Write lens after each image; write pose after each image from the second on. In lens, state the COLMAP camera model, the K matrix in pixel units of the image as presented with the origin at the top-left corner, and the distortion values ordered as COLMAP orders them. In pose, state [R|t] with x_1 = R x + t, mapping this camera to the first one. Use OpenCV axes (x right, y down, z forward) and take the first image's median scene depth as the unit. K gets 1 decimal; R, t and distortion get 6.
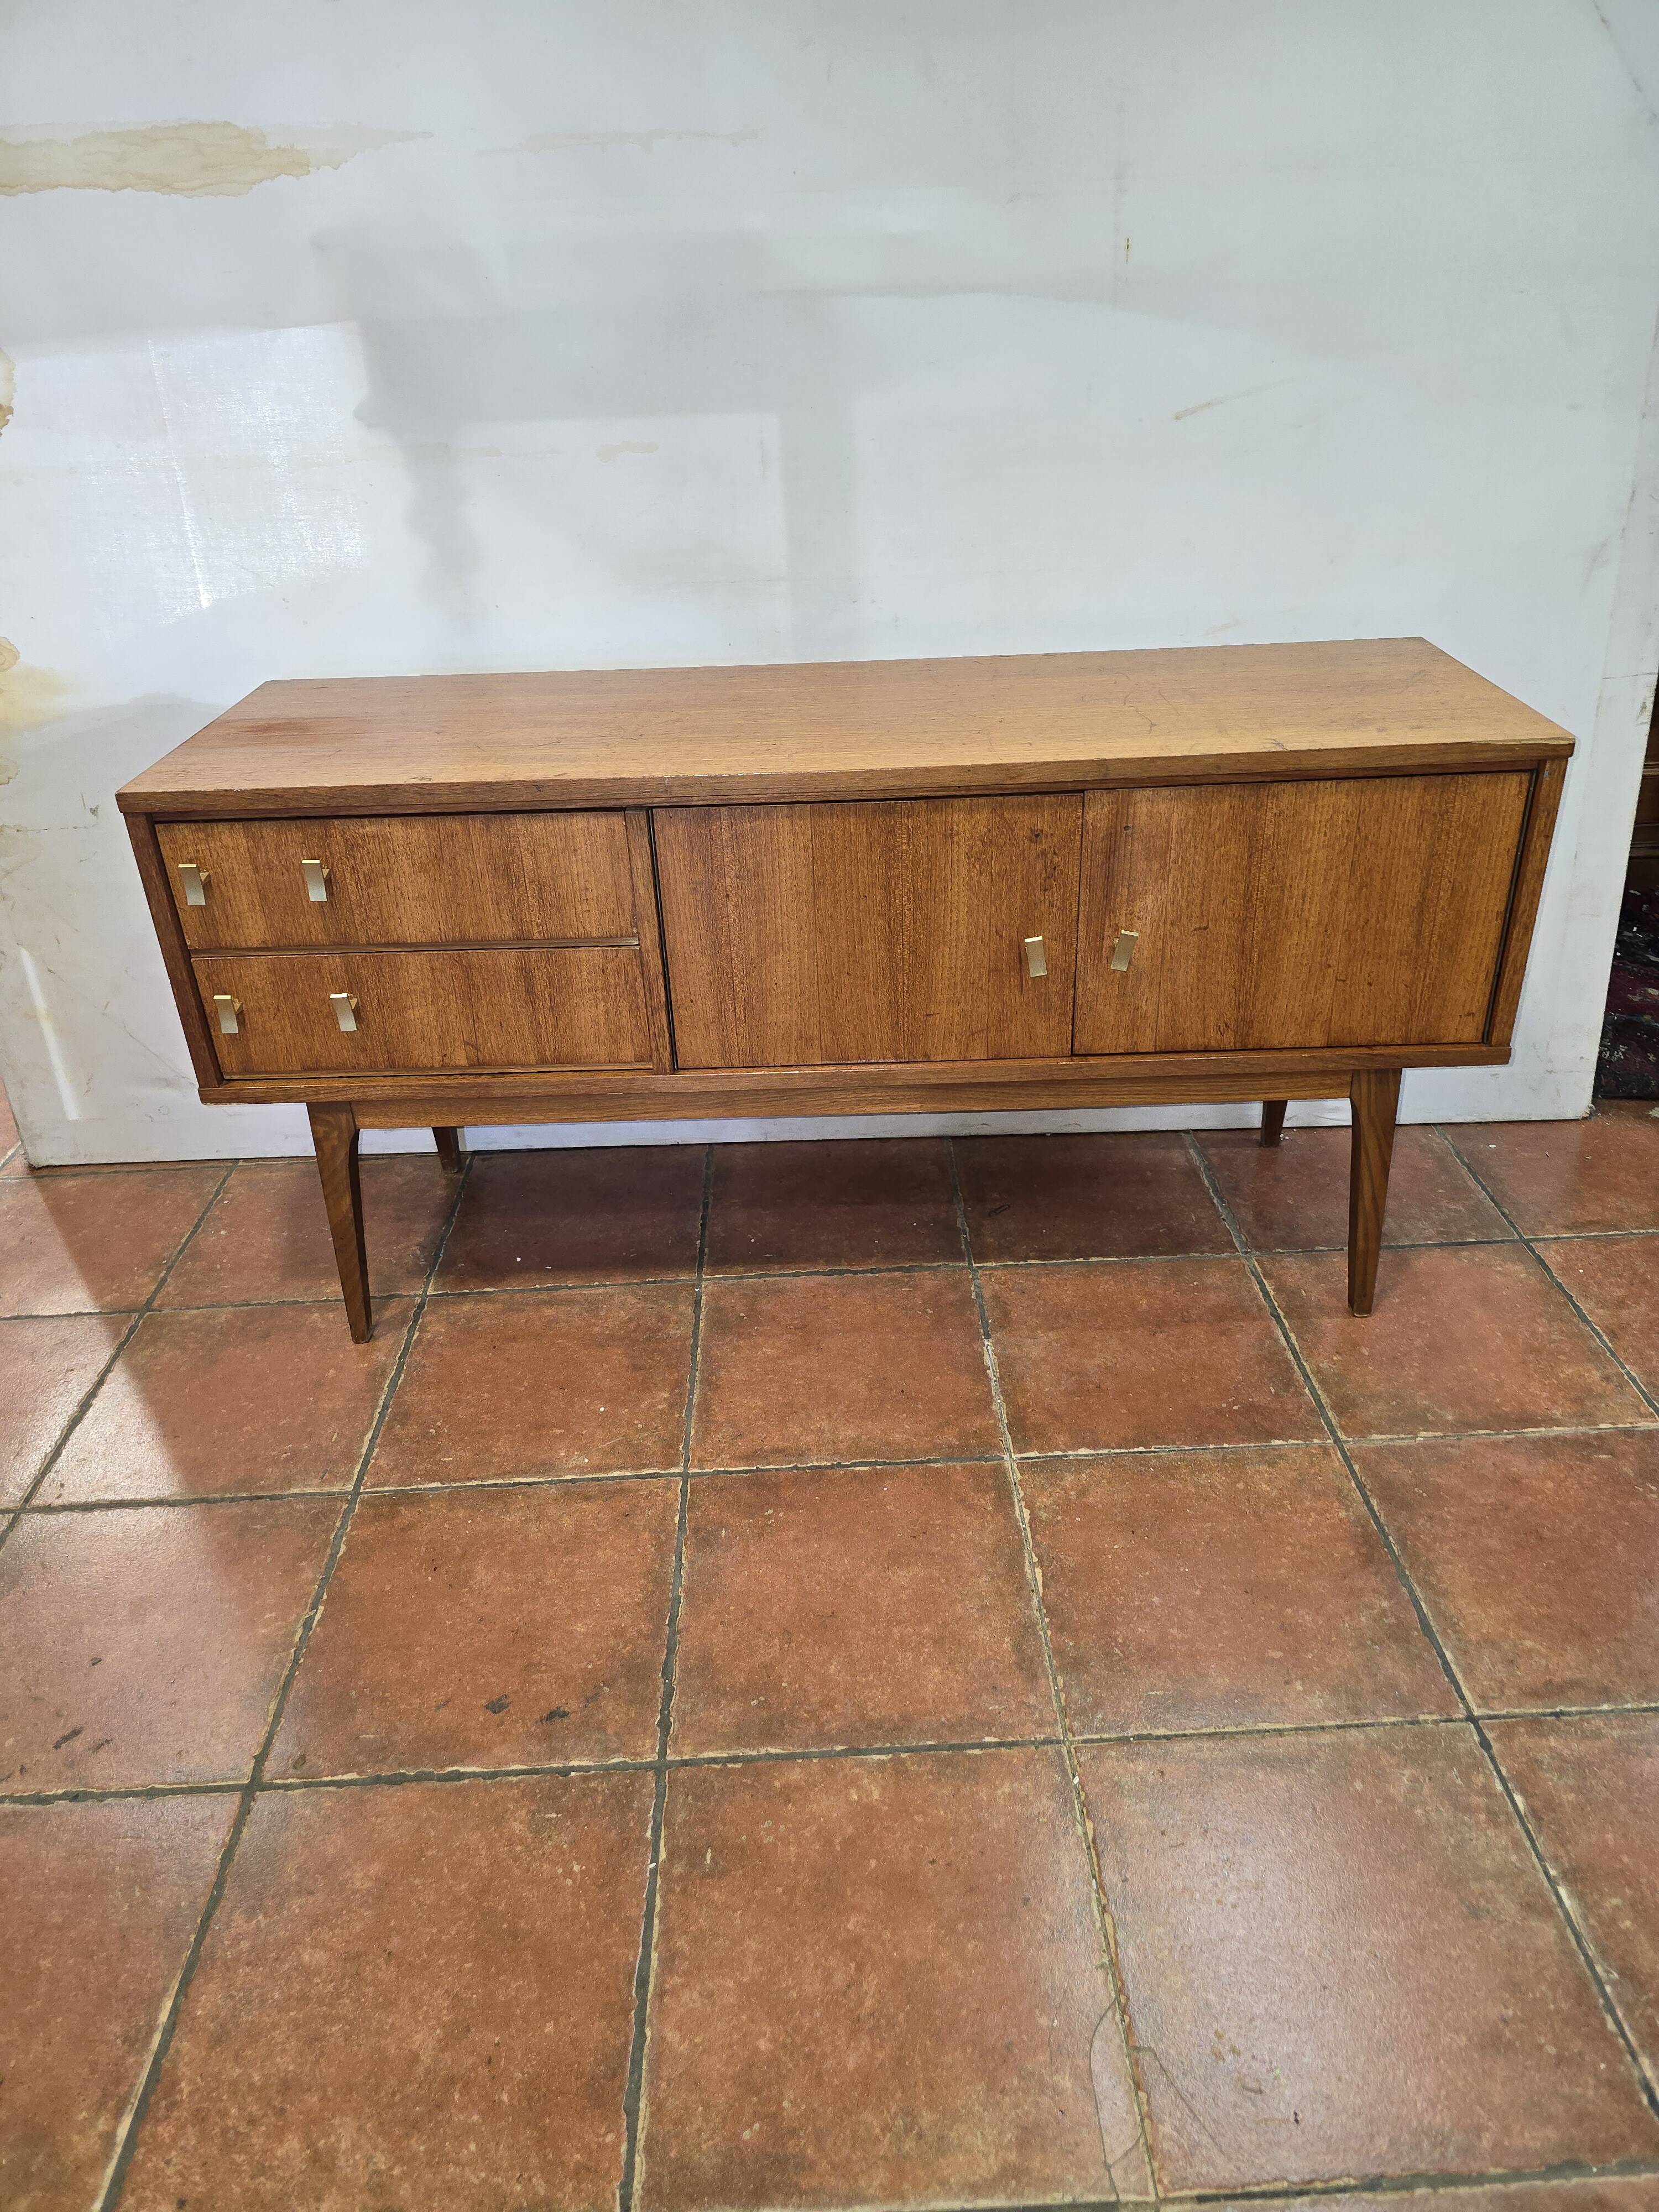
lens RADIAL K [[1492.1, 0, 837.1], [0, 1492.1, 1077.0], [0, 0, 1]] dist [0.055443, -0.055786]
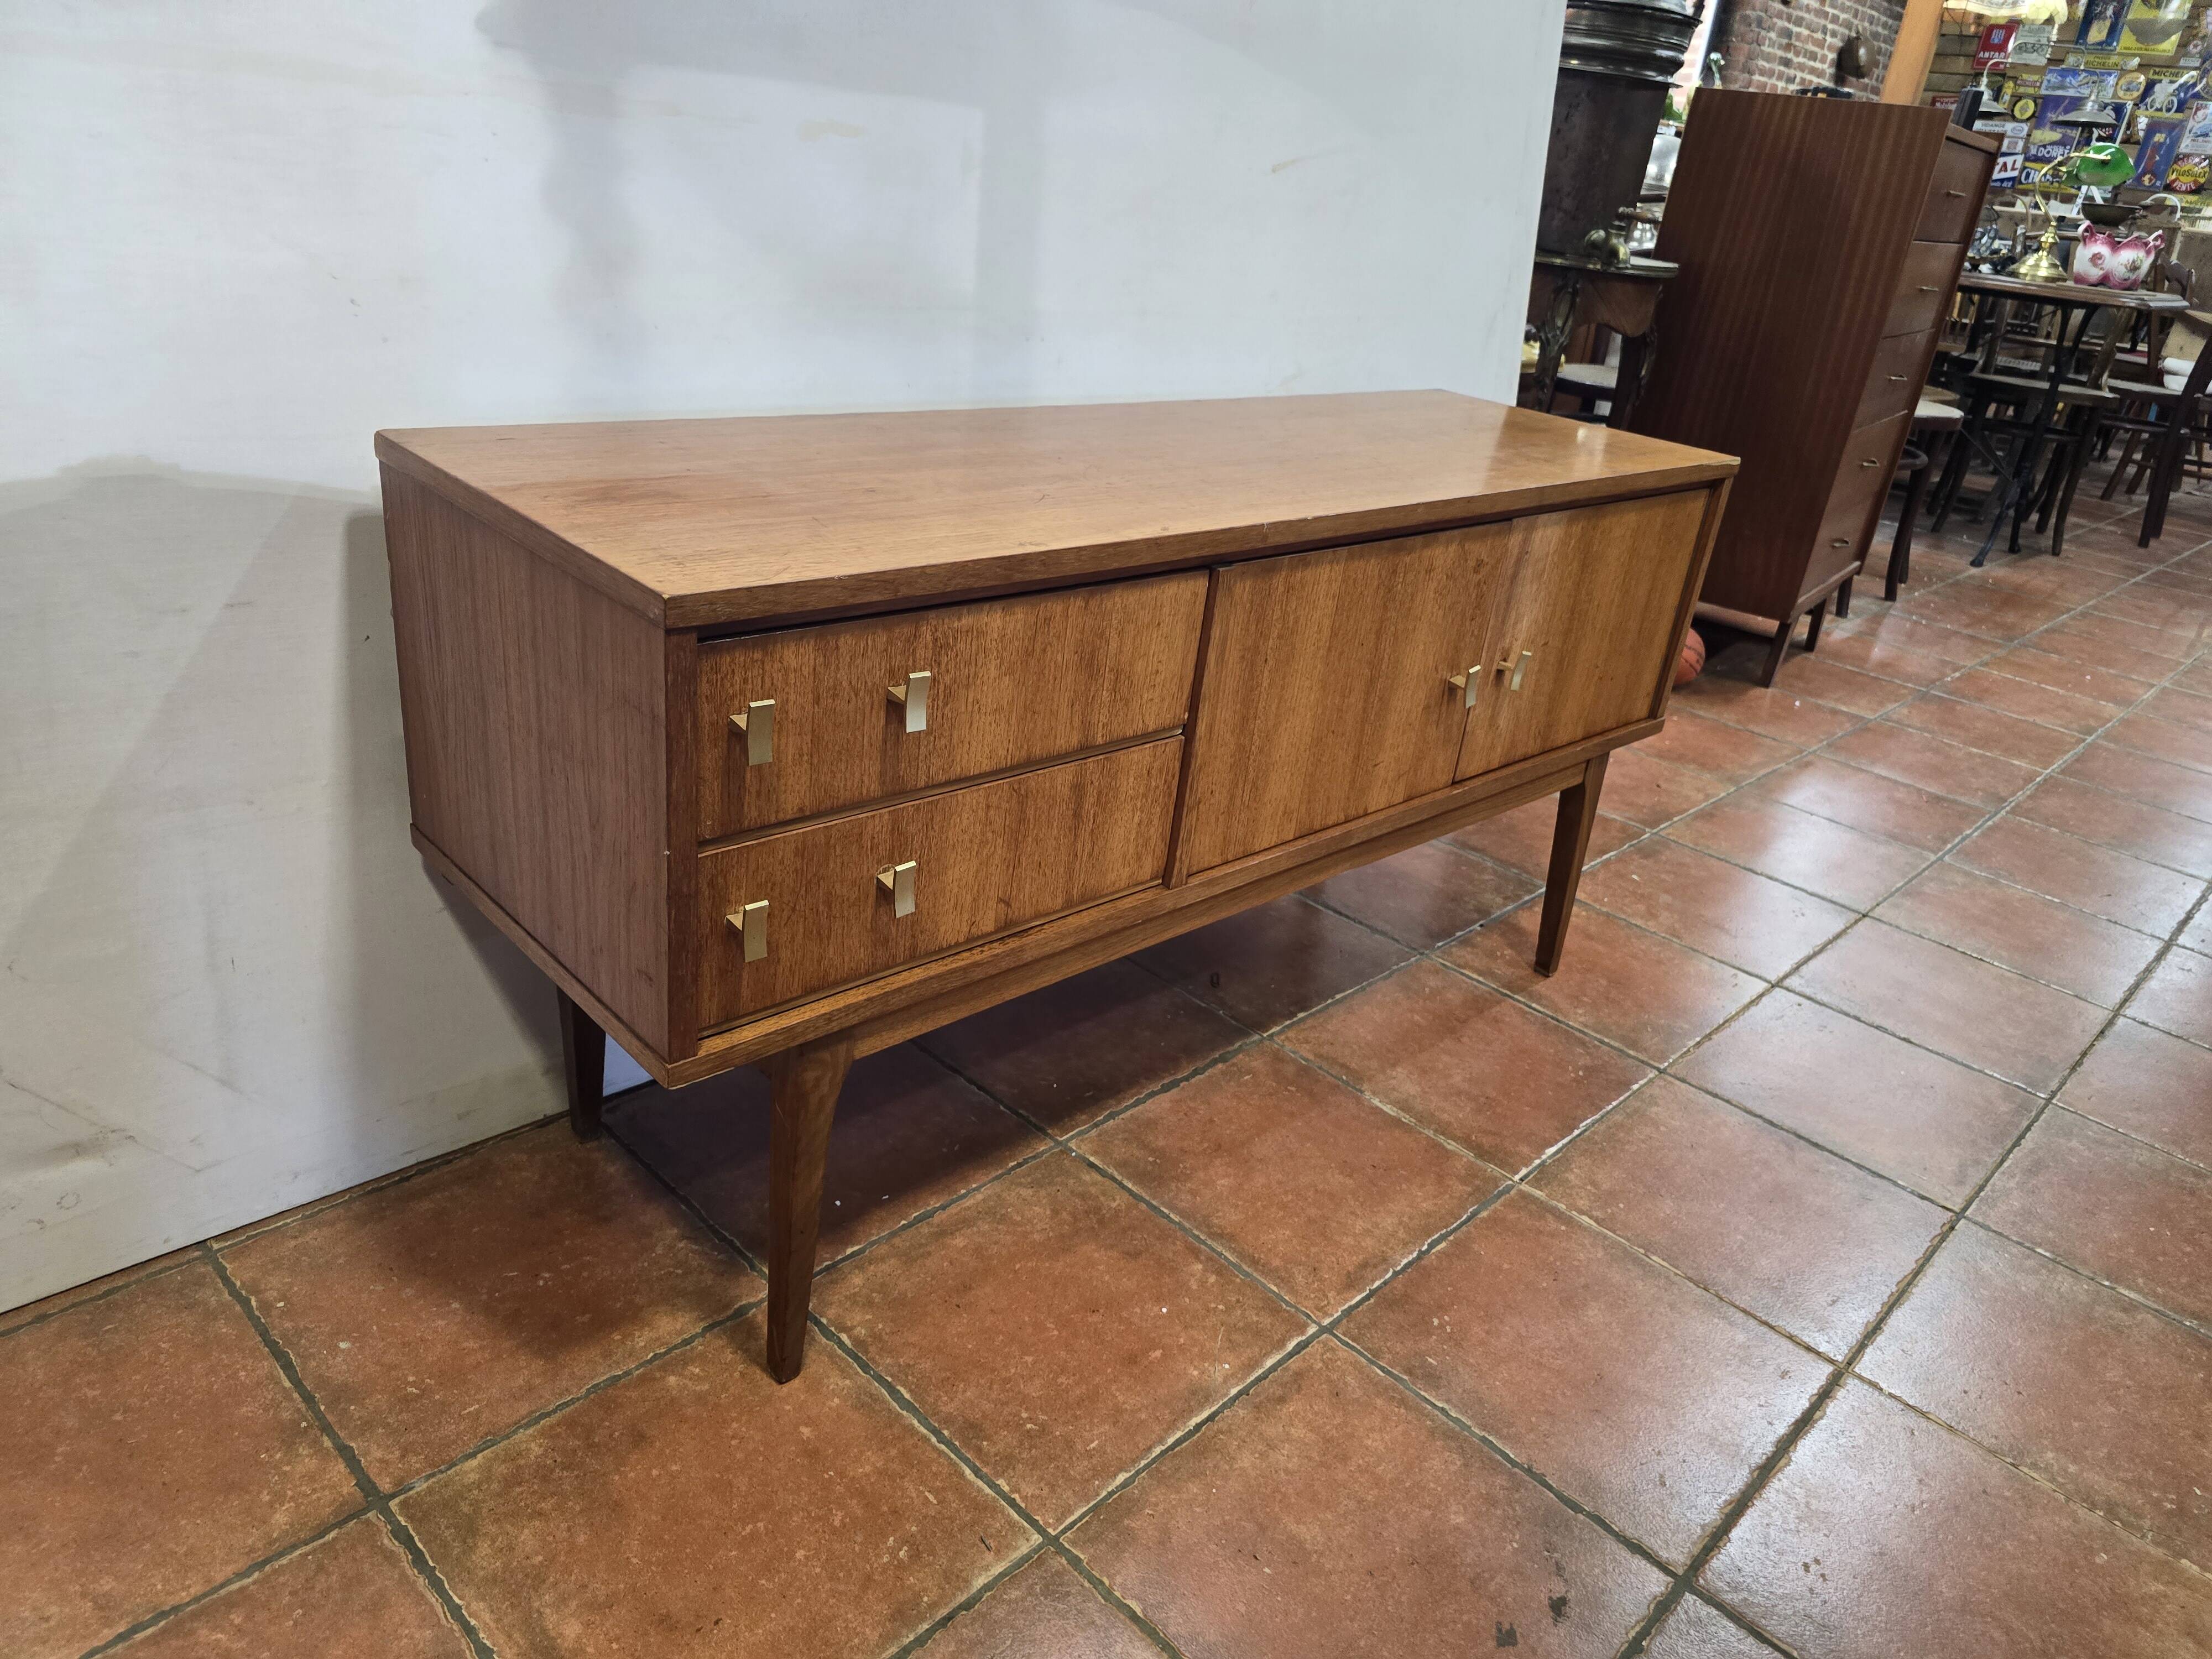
lens RADIAL K [[1499.2, 0, 1109.8], [0, 1499.2, 843.3], [0, 0, 1]] dist [0.057718, -0.059796]
pose [[0.710274, -0.190945, 0.677533, -0.764570], [0.206274, 0.976713, 0.059020, -0.089703], [-0.673025, 0.097837, 0.733120, 0.440531]]
